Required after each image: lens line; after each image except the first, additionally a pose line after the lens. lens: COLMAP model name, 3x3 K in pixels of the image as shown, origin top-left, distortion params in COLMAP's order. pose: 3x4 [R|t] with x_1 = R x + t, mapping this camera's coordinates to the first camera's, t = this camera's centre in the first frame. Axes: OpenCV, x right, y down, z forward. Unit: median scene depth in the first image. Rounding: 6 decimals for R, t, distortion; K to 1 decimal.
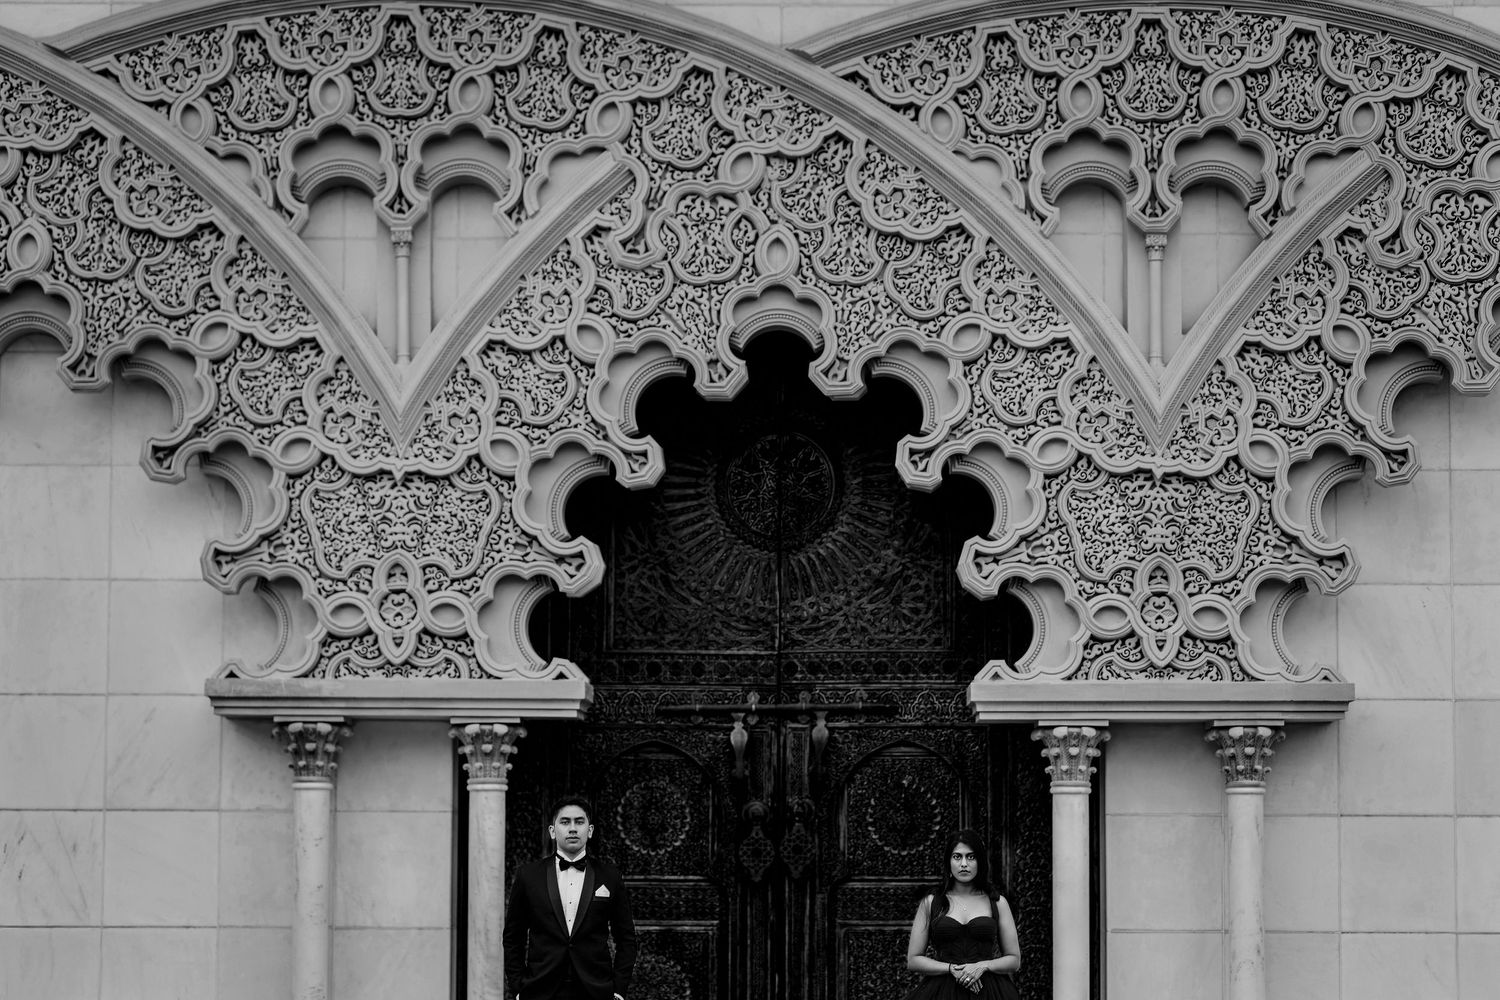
lens RADIAL K [[2916.8, 0, 750.0], [0, 2916.8, 500.0], [0, 0, 1]] dist [0.003572, -0.007020]
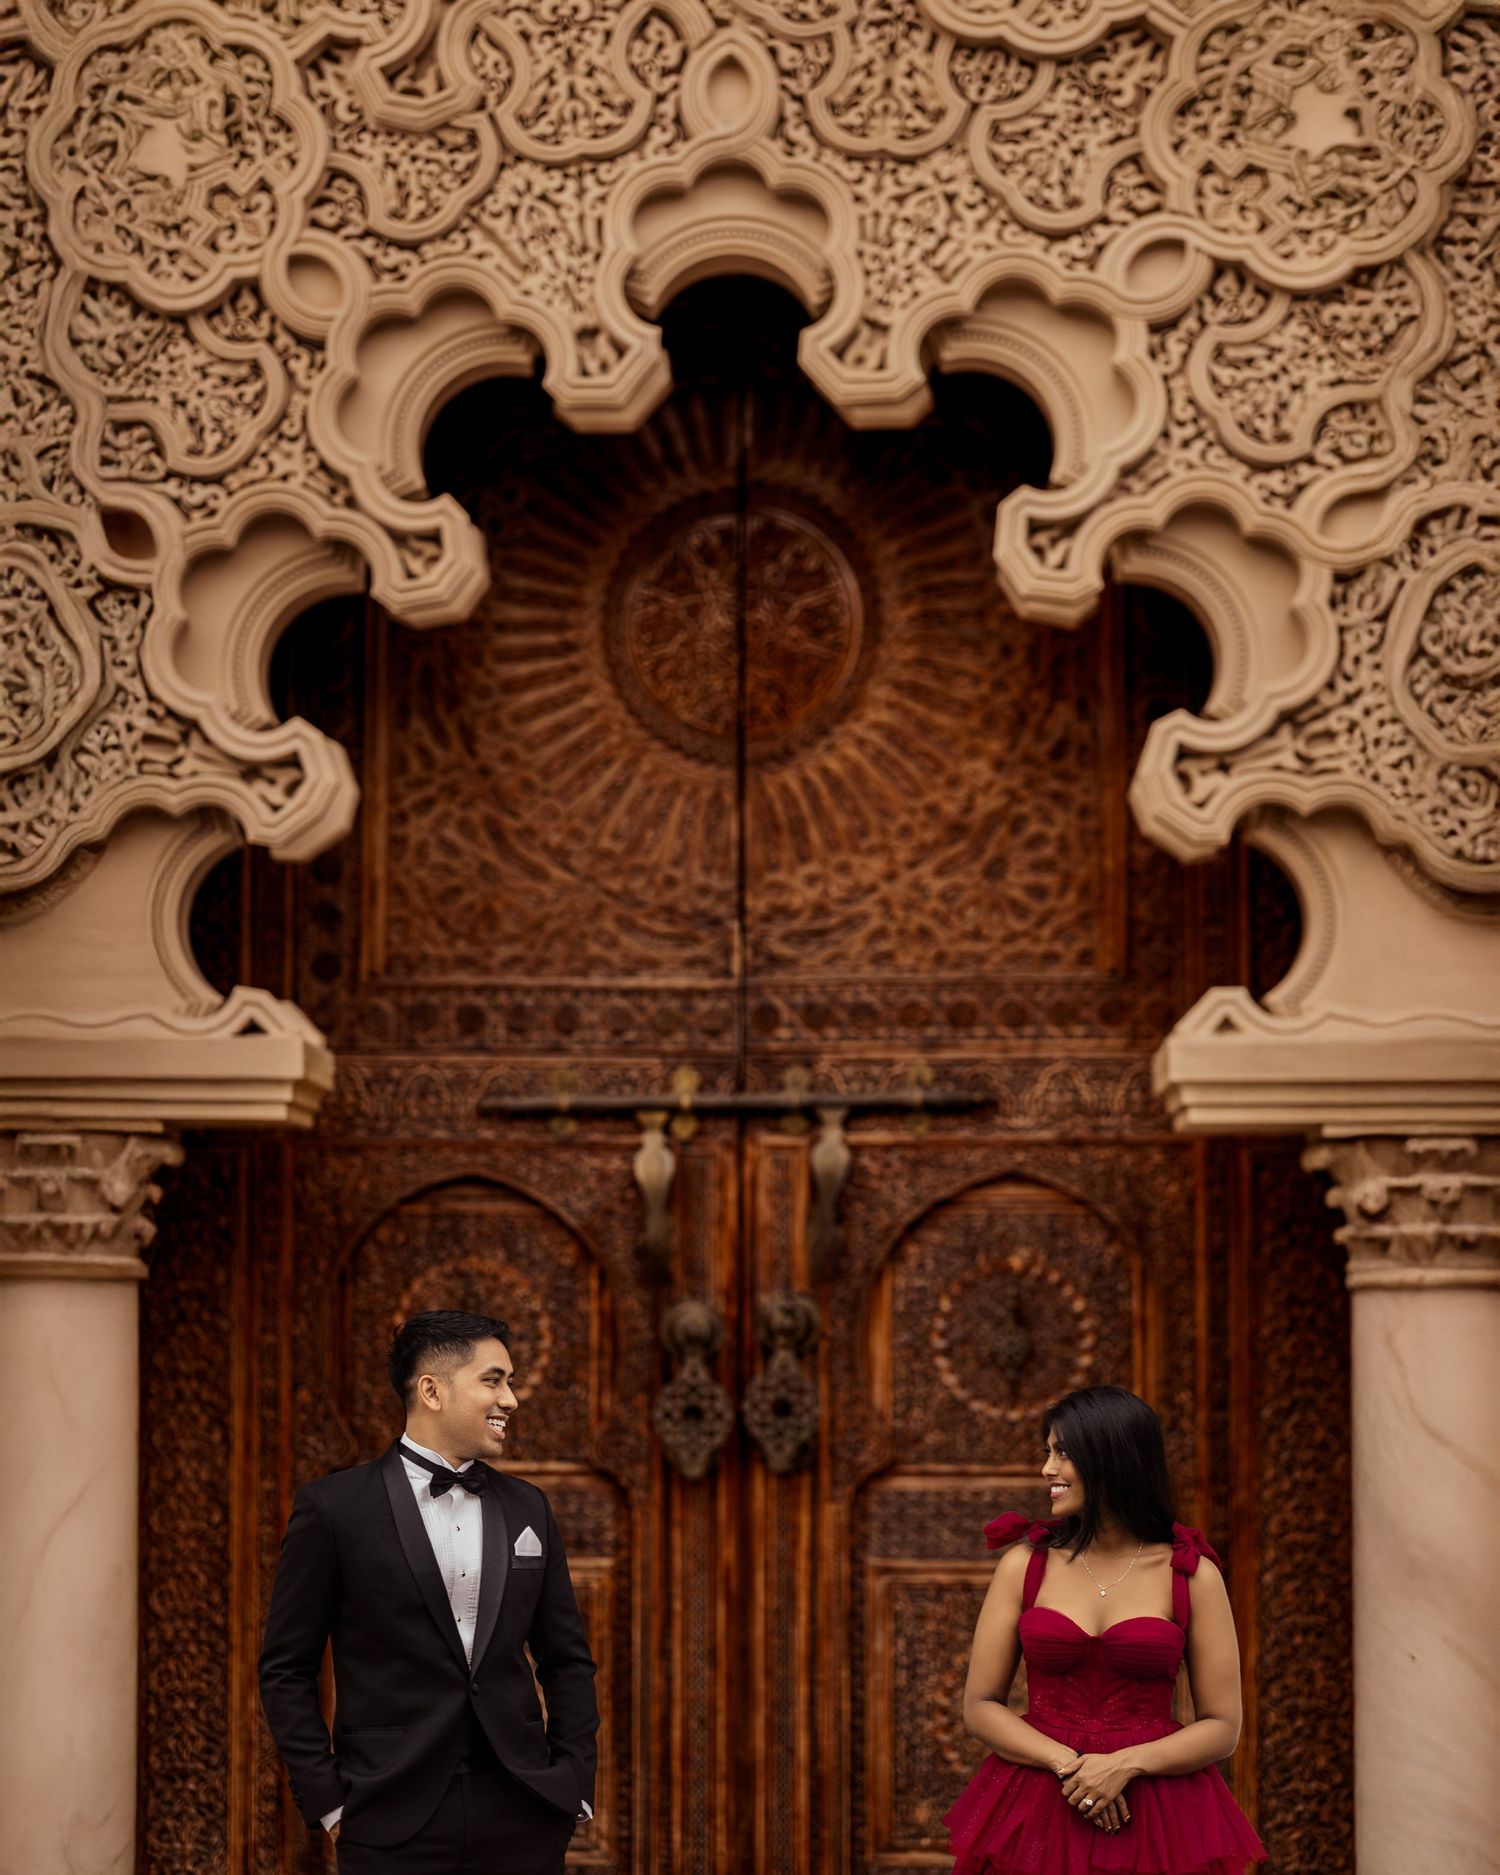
lens RADIAL K [[4877.9, 0, 382.0], [0, 4877.9, 1035.8], [0, 0, 1]] dist [0.006065, 0.053758]
pose [[0.997588, -0.004432, -0.069266, 0.007276], [0.007759, 0.998825, 0.047837, 0.024674], [0.068972, -0.048259, 0.996451, 0.239649]]
